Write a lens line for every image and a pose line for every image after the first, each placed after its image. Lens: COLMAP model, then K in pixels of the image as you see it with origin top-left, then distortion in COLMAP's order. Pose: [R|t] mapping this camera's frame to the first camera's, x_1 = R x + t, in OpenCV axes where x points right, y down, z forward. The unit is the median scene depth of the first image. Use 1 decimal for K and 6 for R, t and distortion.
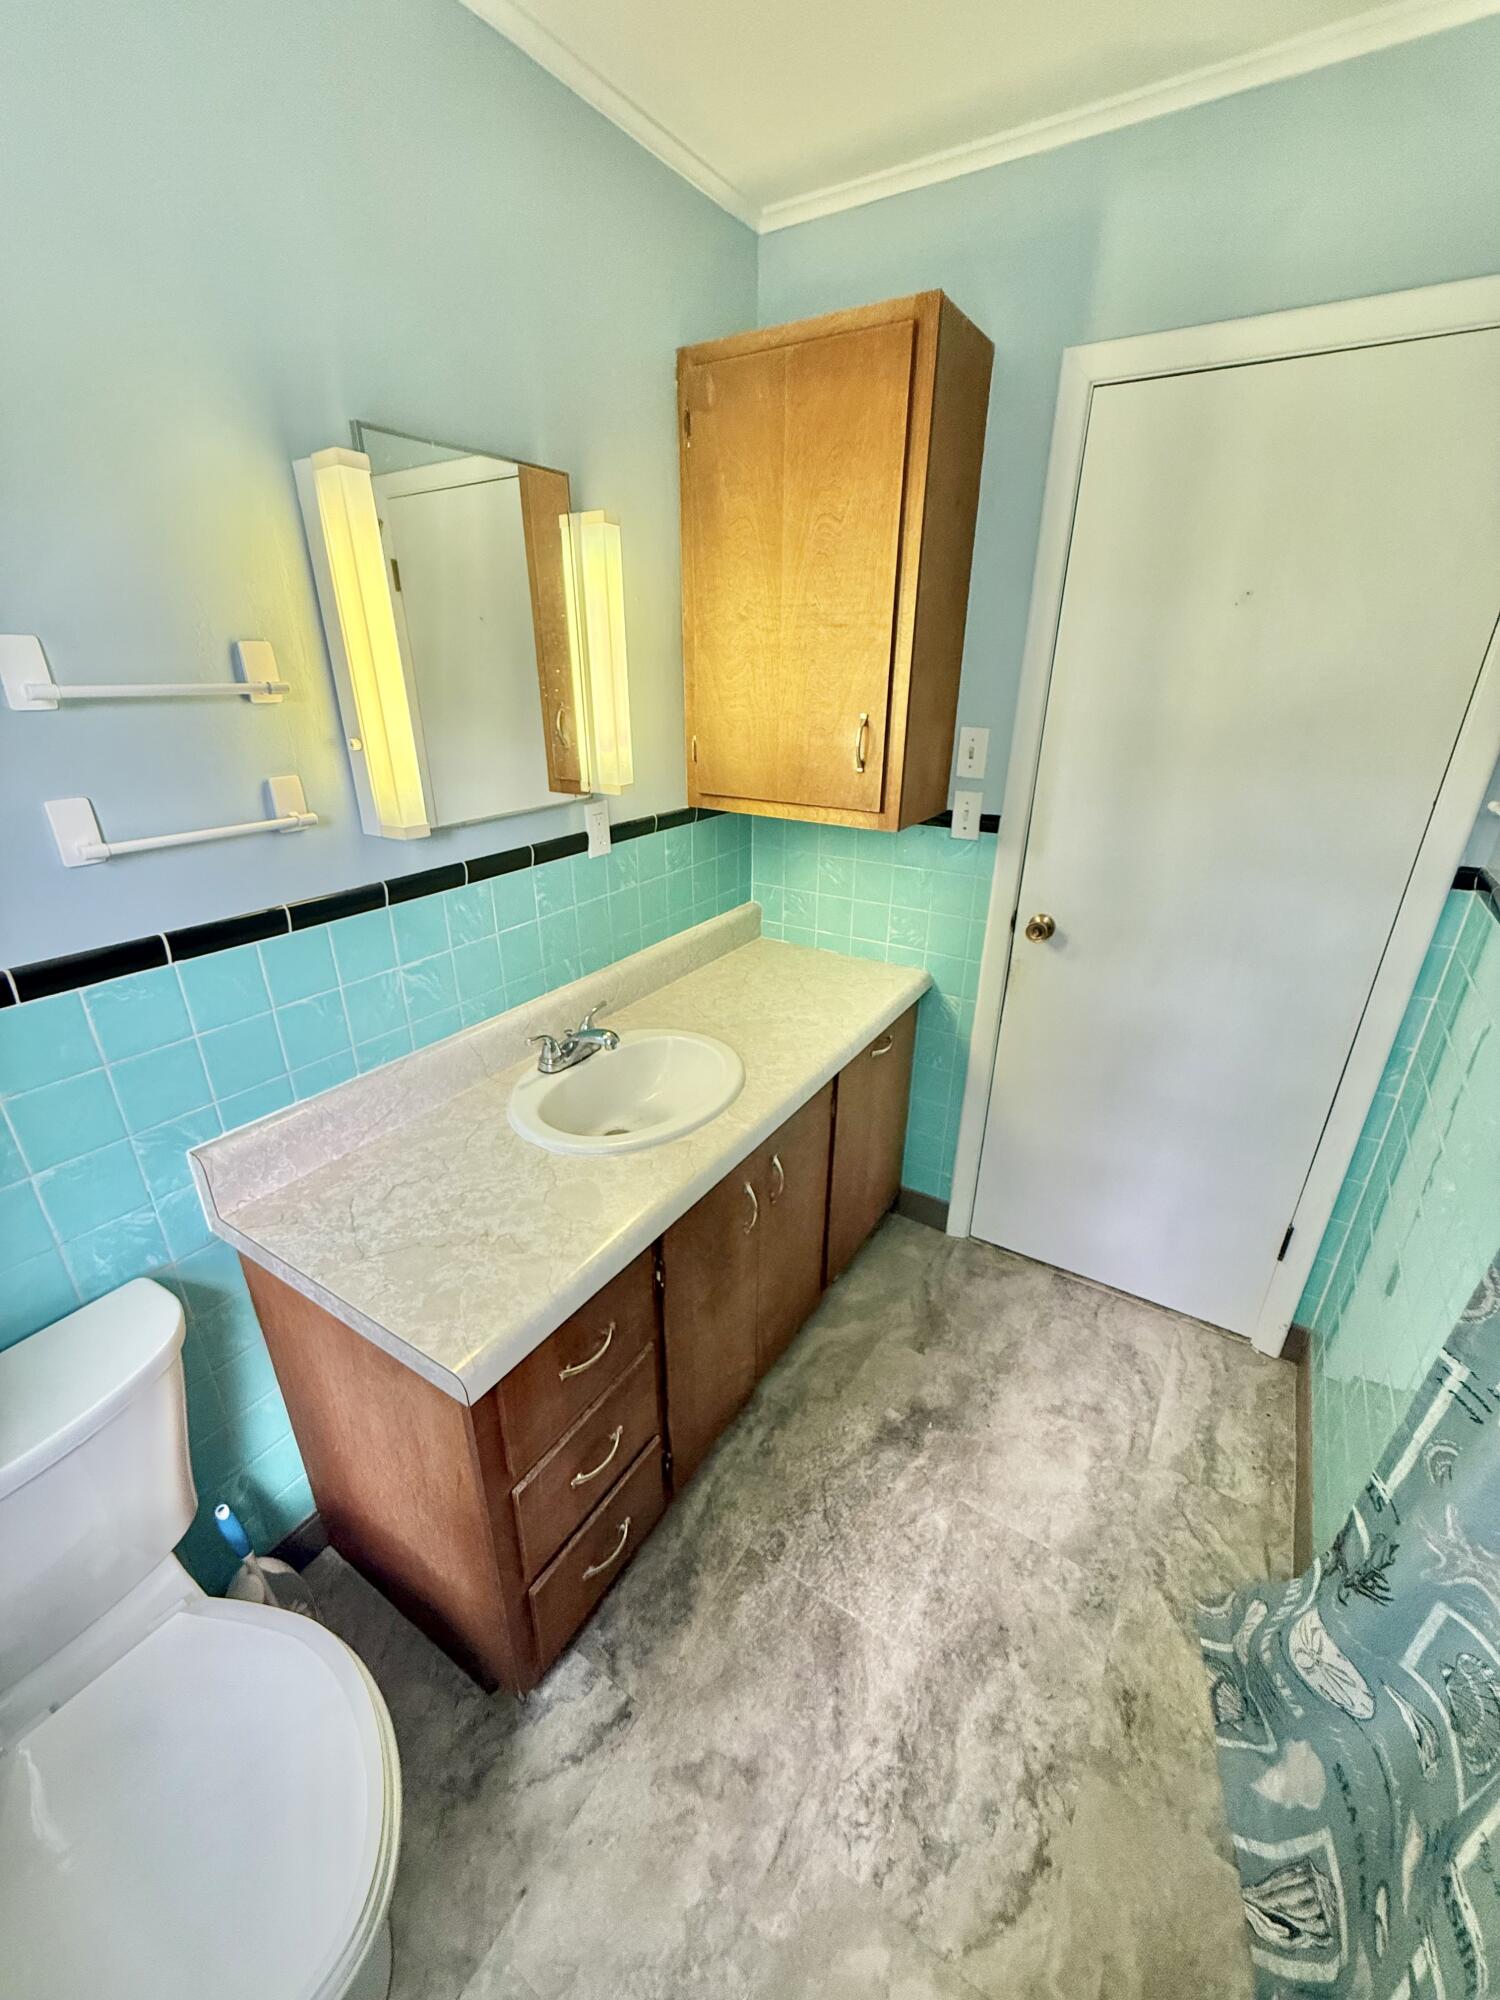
lens RADIAL K [[797.4, 0, 748.3], [0, 797.4, 996.8], [0, 0, 1]] dist [-0.000896, 0.000768]
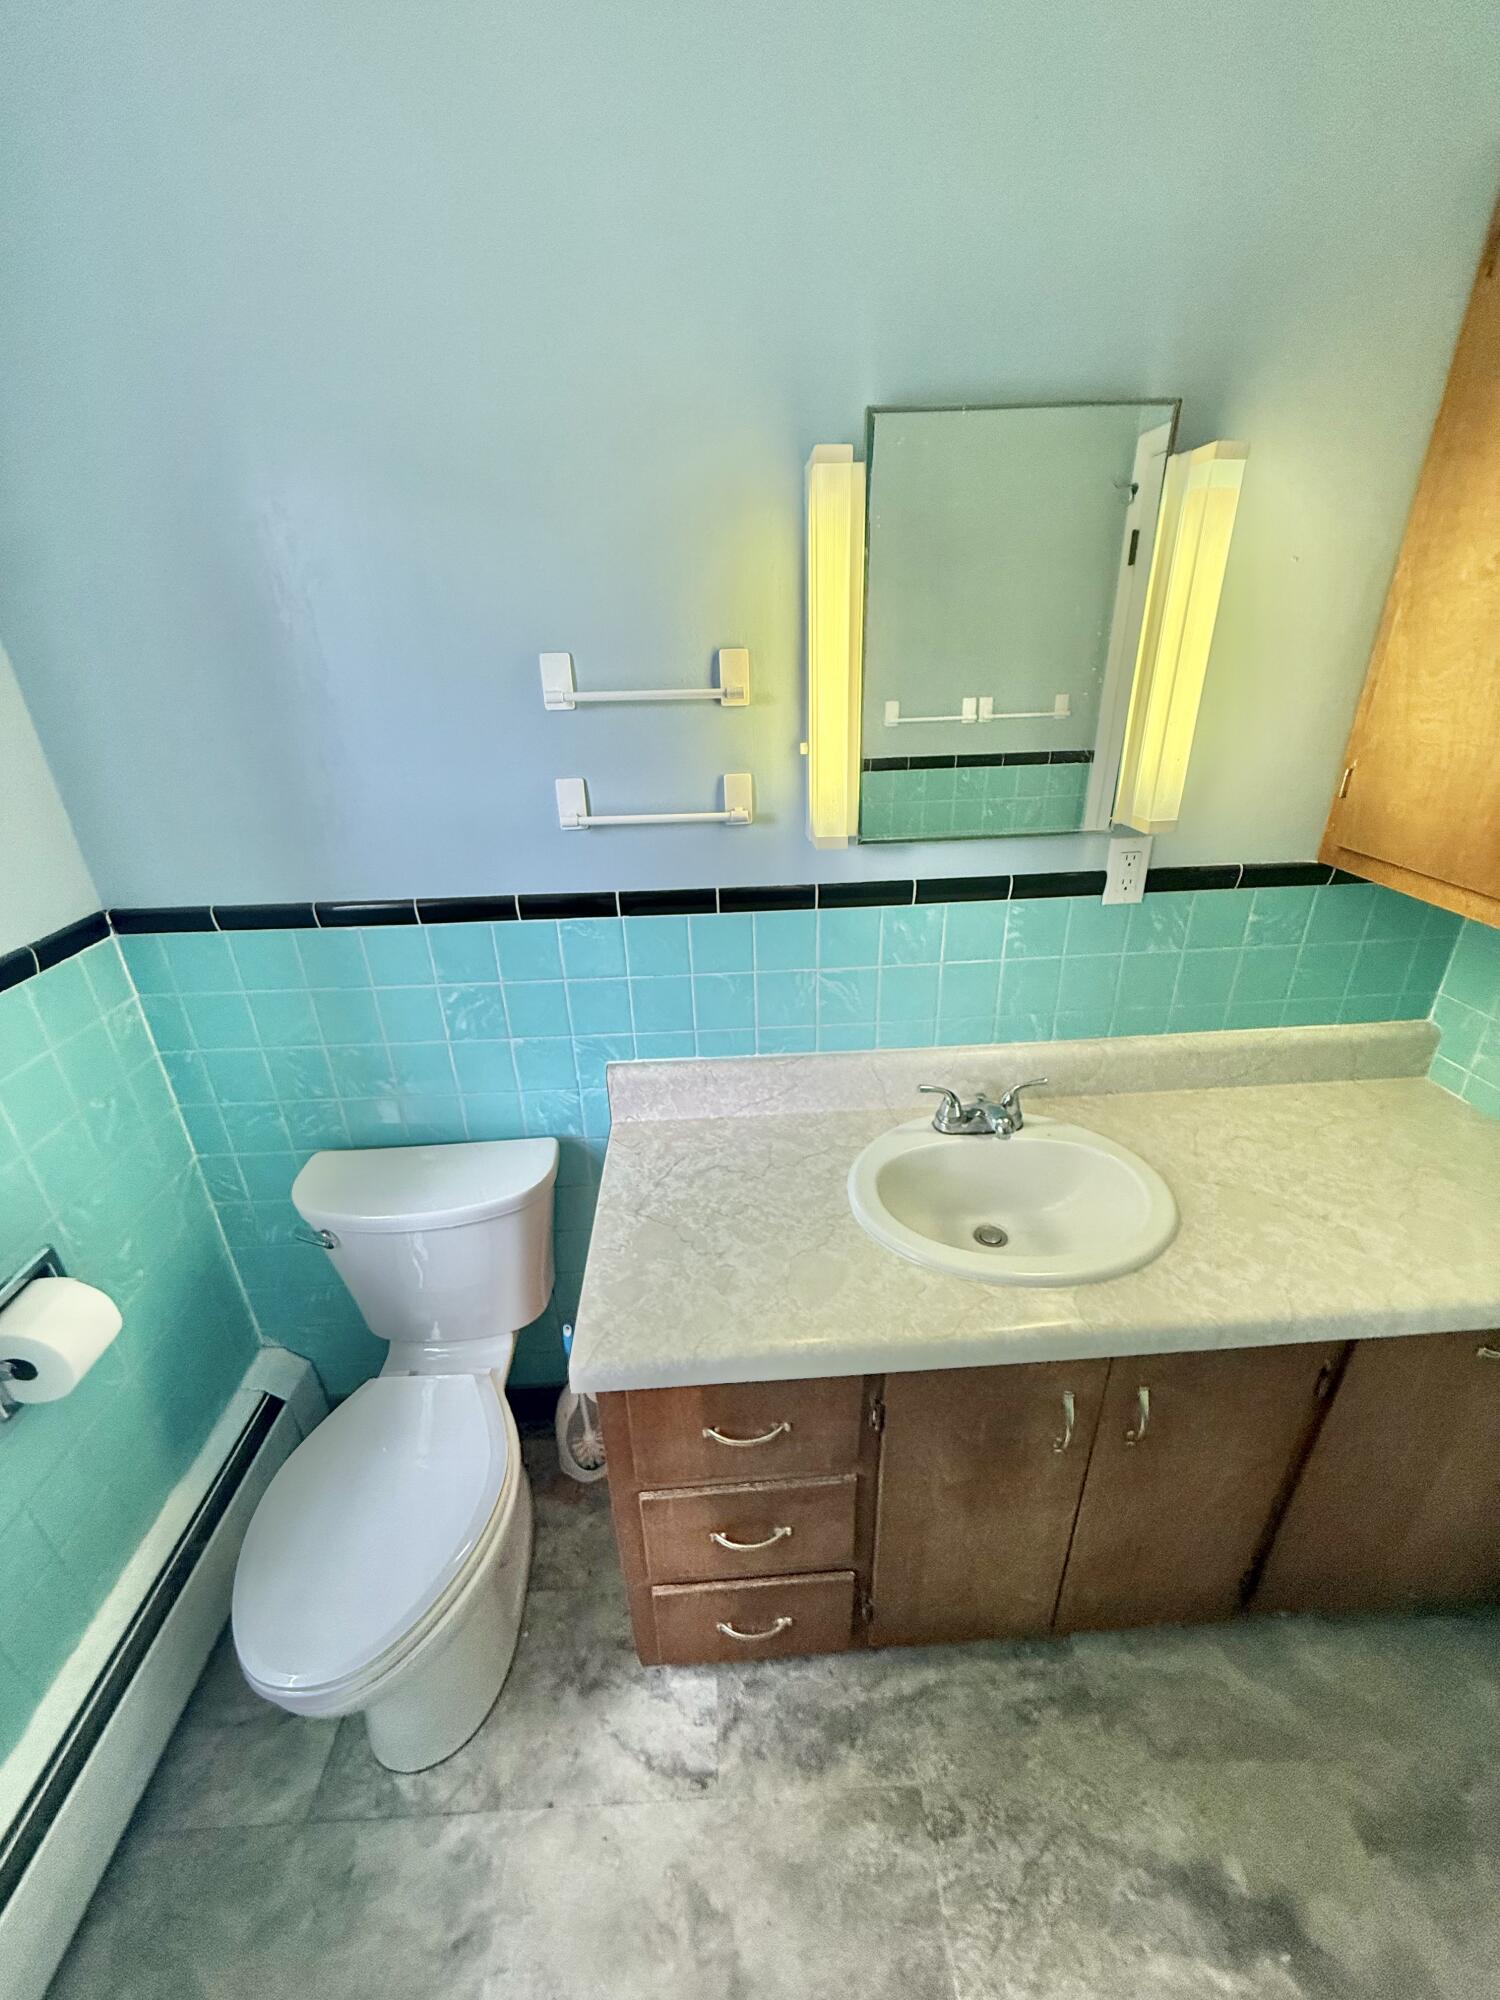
lens RADIAL K [[797.4, 0, 751.1], [0, 797.4, 996.9], [0, 0, 1]] dist [-0.000896, 0.000768]
pose [[0.578613, 0.316010, -0.751894, 0.244432], [-0.289592, 0.941420, 0.172812, -0.134929], [0.762459, 0.117751, 0.636232, 0.265835]]
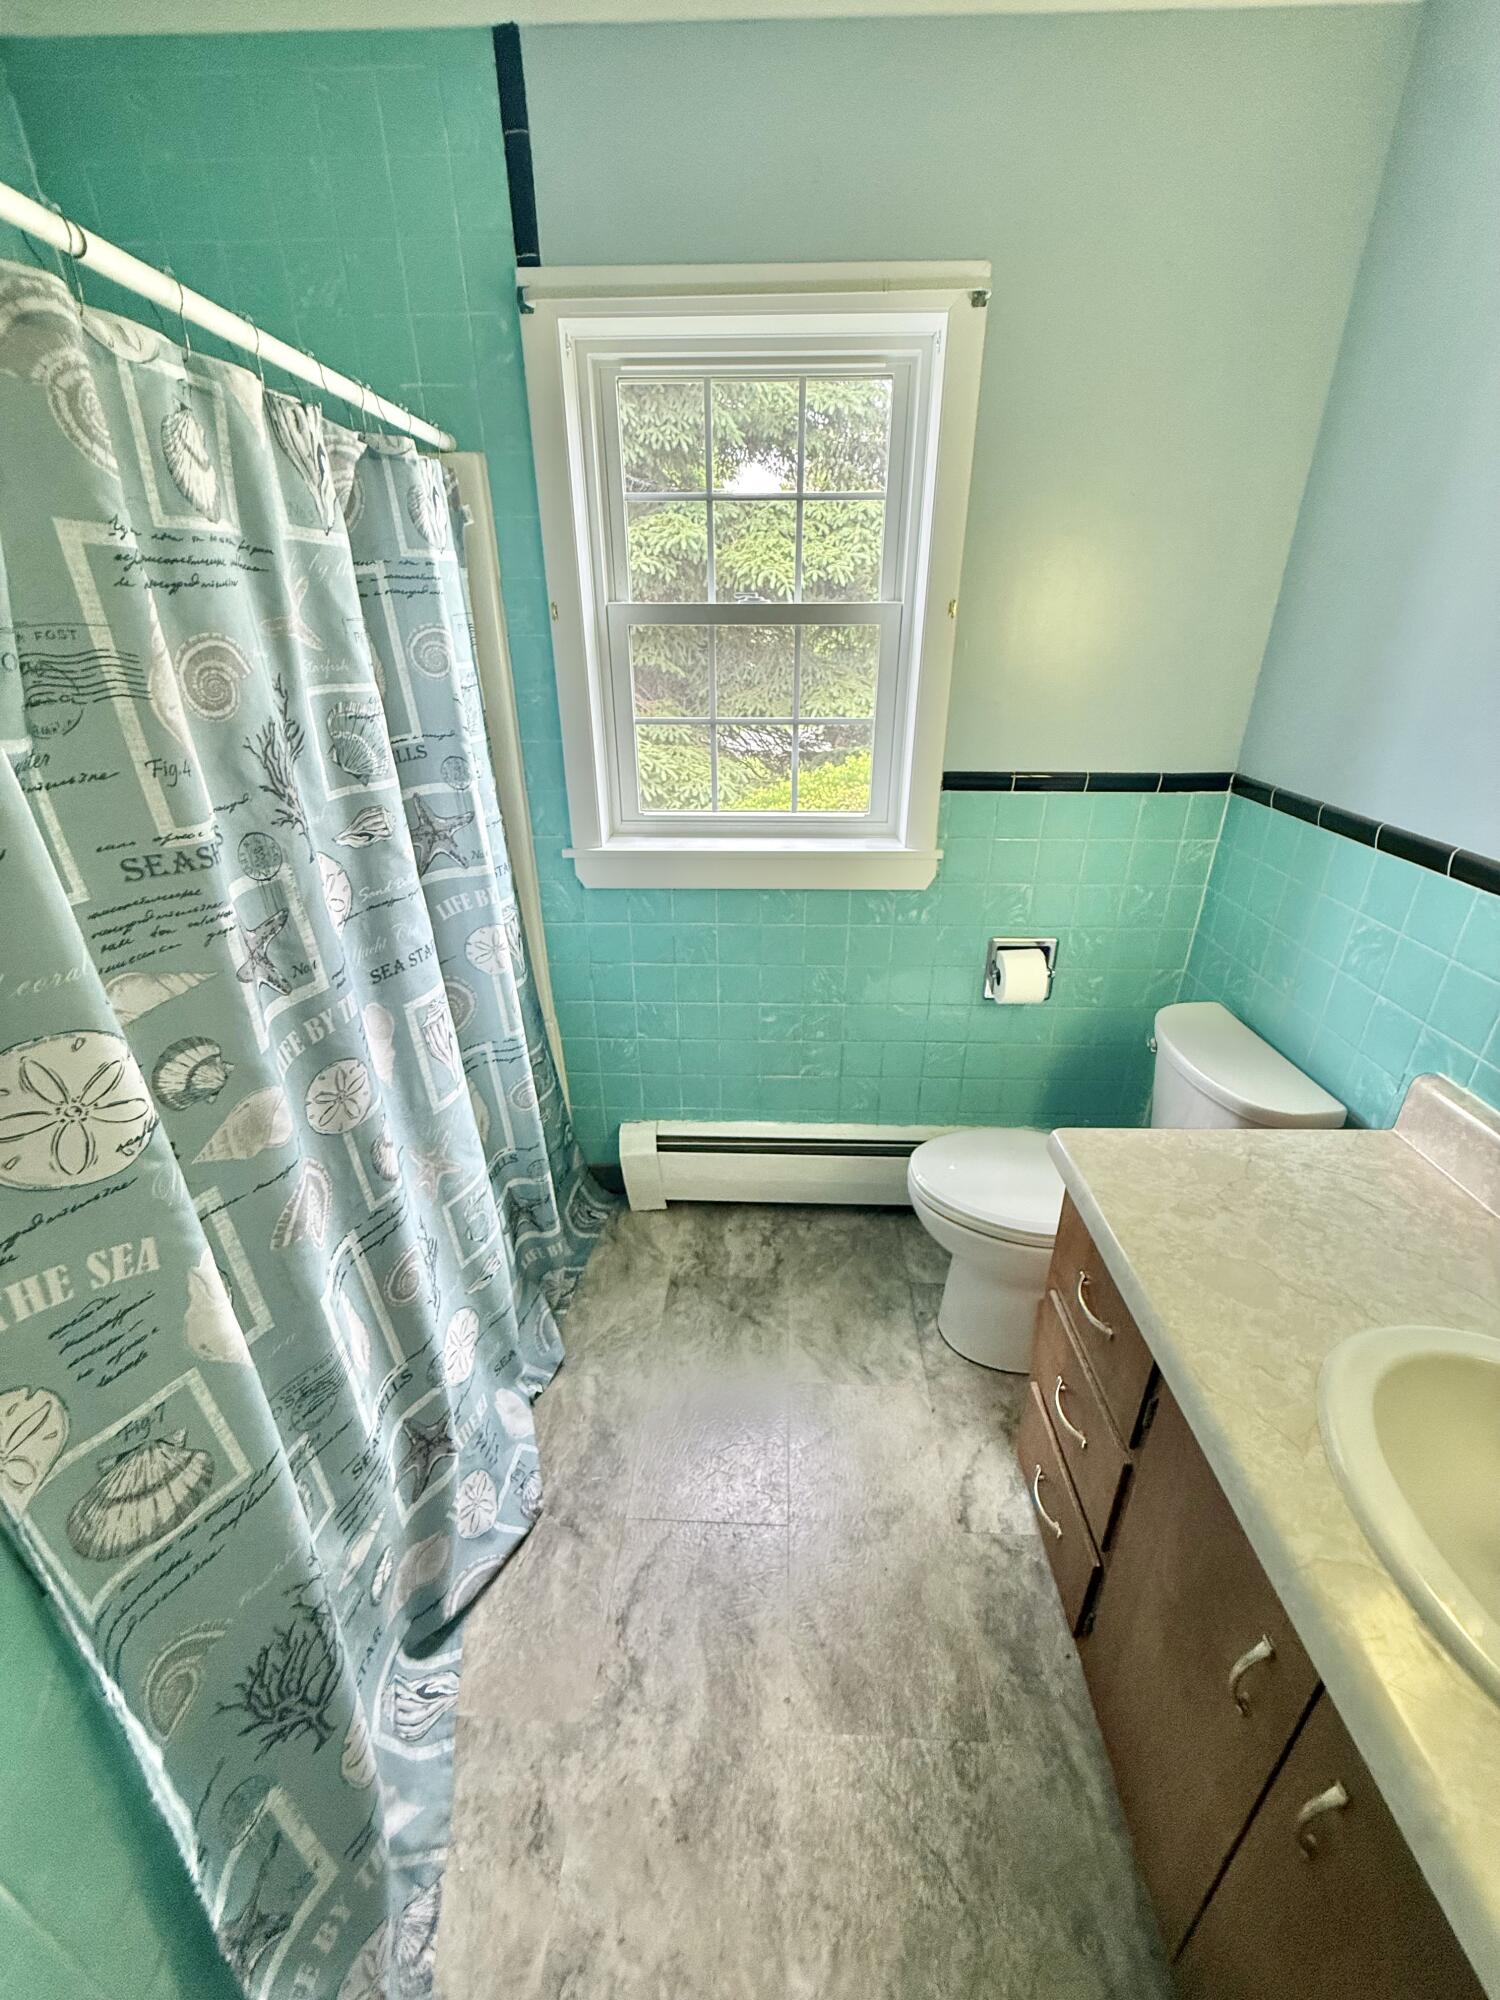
lens RADIAL K [[797.4, 0, 750.2], [0, 797.4, 998.5], [0, 0, 1]] dist [-0.000896, 0.000768]
pose [[-0.860968, 0.212387, -0.462198, 0.400101], [-0.199980, 0.694154, 0.691490, -0.308090], [0.467700, 0.687781, -0.555171, 0.796516]]
